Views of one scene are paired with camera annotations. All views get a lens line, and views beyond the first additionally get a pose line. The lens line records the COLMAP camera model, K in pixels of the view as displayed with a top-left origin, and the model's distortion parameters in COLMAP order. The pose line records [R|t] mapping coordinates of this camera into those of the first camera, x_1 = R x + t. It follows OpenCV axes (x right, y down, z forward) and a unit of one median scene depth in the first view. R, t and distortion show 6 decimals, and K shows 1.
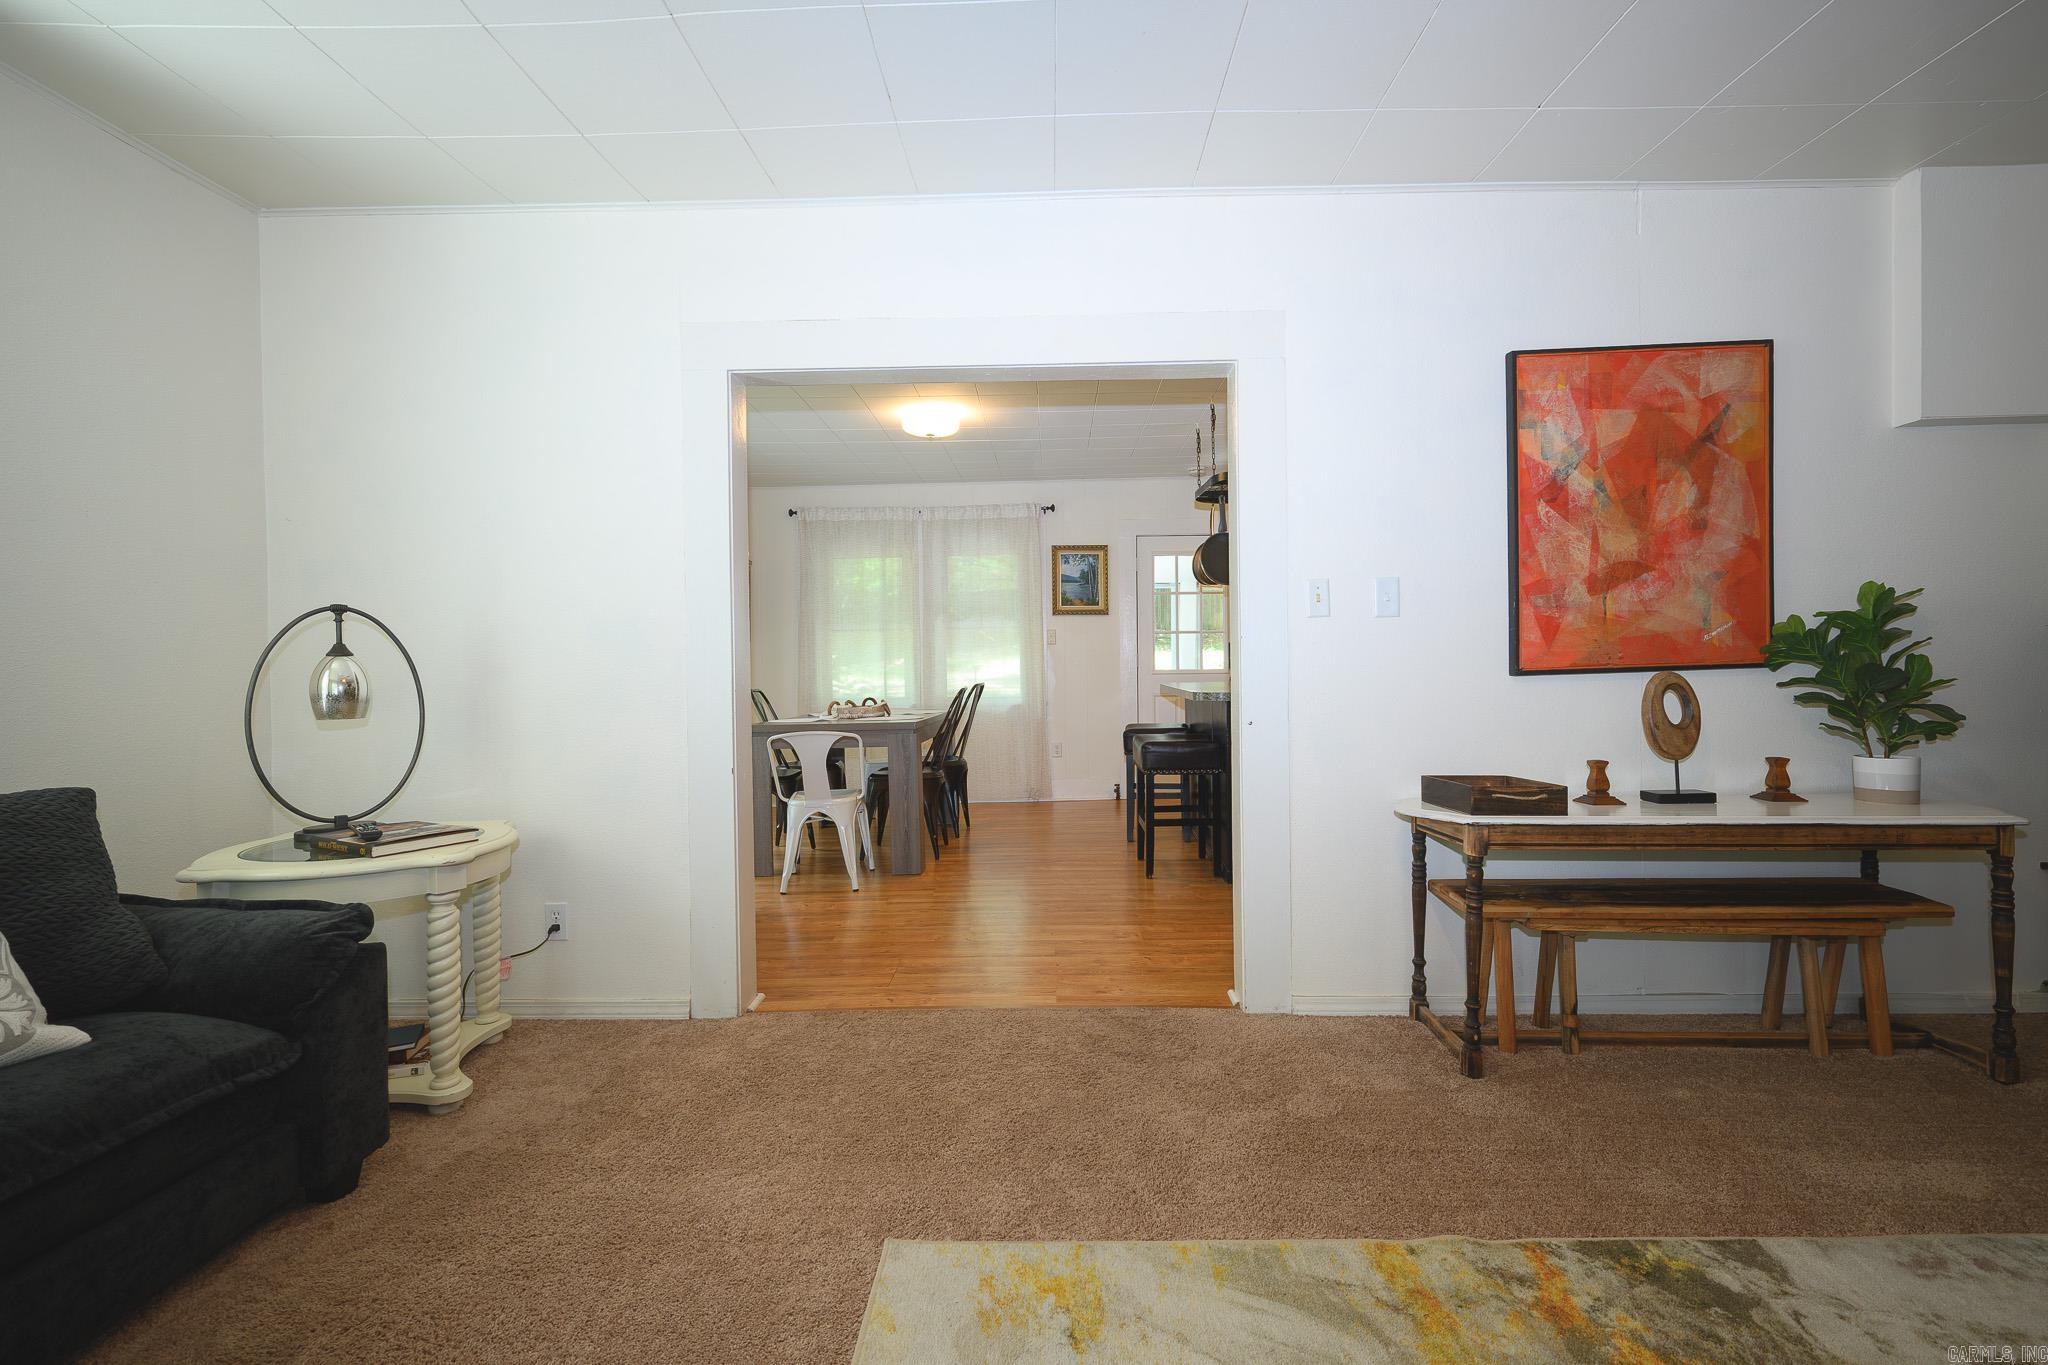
lens RADIAL K [[935.5, 0, 1024.0], [0, 935.5, 682.5], [0, 0, 1]] dist [0.000269, 0.000083]
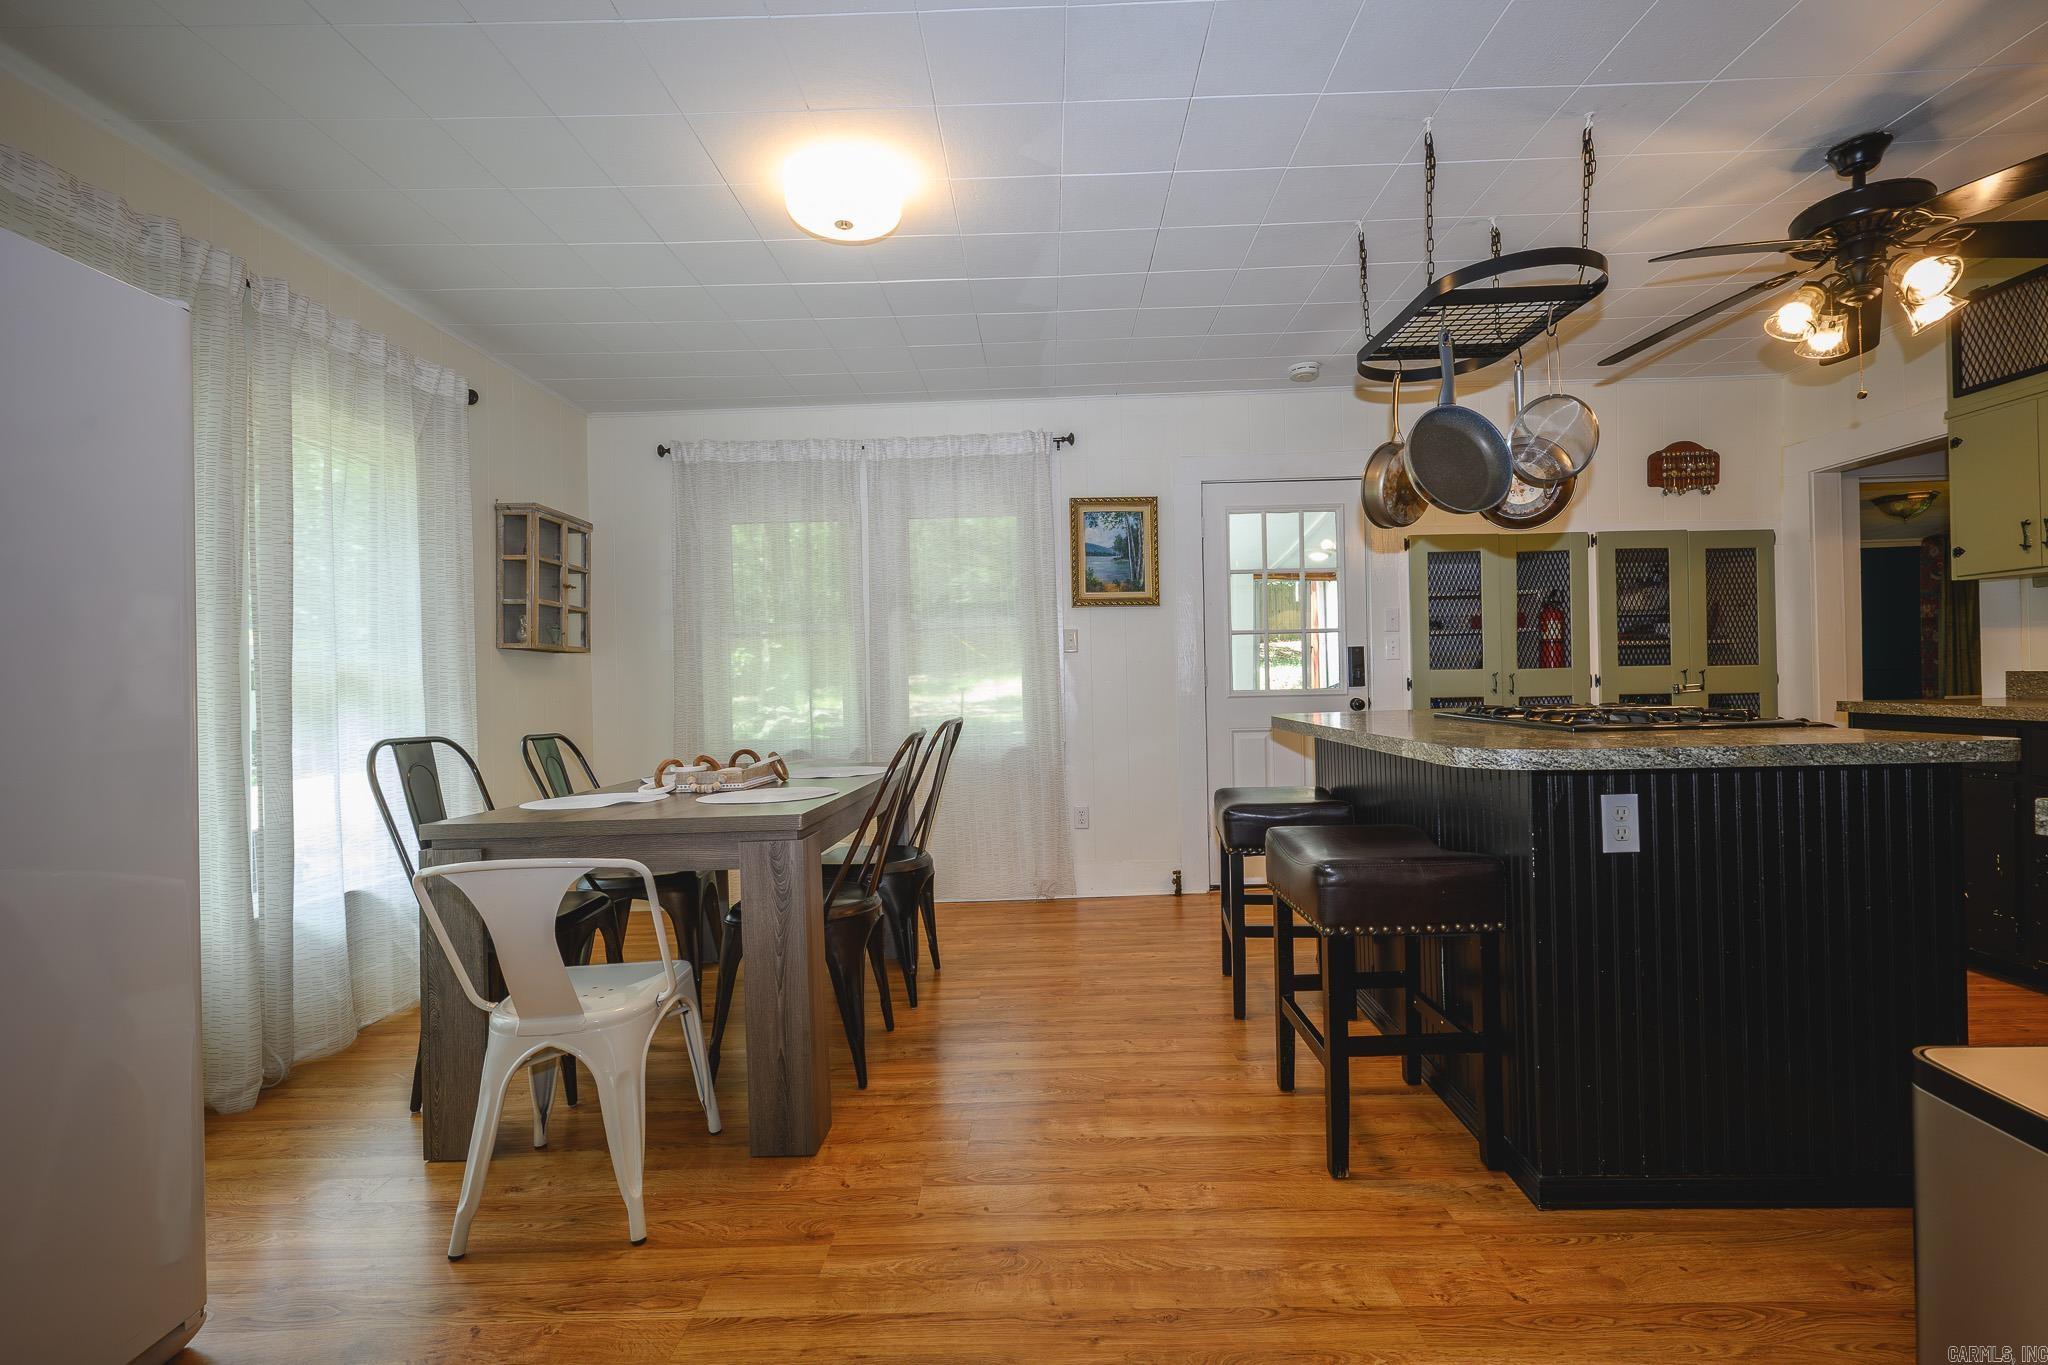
lens RADIAL K [[935.5, 0, 1024.0], [0, 935.5, 682.5], [0, 0, 1]] dist [0.000269, 0.000083]
pose [[0.999926, -0.010427, 0.006336, -0.018543], [0.010563, 0.999705, -0.021856, -0.017403], [-0.006106, 0.021921, 0.999741, 0.933227]]
